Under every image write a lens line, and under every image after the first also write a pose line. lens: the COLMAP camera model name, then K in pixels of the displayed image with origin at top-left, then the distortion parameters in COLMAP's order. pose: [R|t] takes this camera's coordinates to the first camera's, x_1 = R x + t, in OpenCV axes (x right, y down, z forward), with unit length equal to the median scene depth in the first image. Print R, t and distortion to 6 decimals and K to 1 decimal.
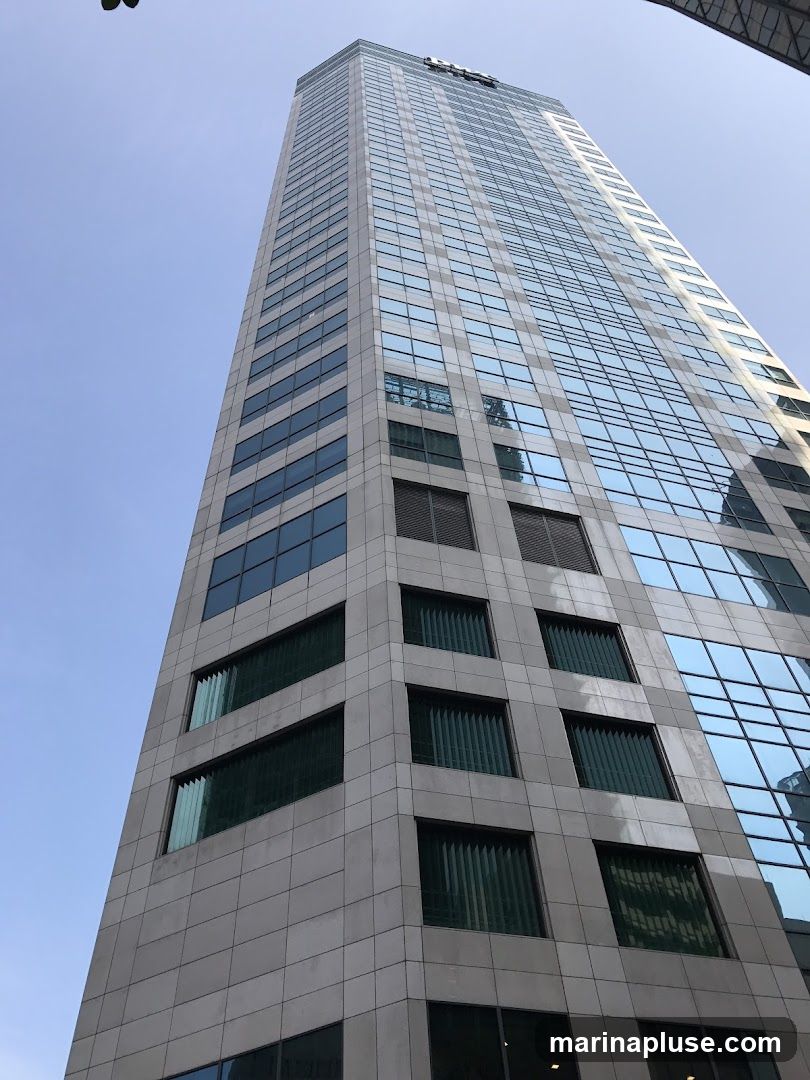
lens RADIAL K [[891.7, 0, 419.9], [0, 891.7, 541.2], [0, 0, 1]] dist [0.015647, -0.001209]
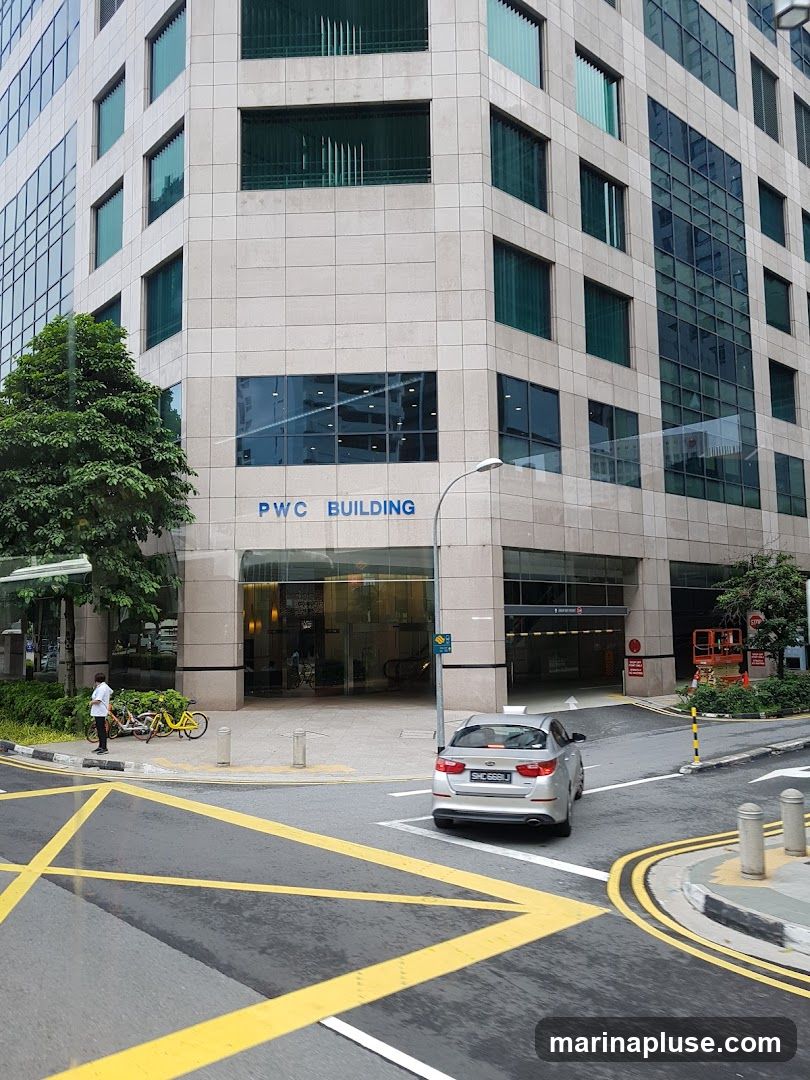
lens RADIAL K [[891.7, 0, 419.9], [0, 891.7, 541.2], [0, 0, 1]] dist [0.015647, -0.001209]
pose [[0.888691, 0.090677, 0.449450, -0.633102], [-0.380209, 0.693602, 0.611848, -0.130835], [-0.256259, -0.714629, 0.650874, -0.120297]]
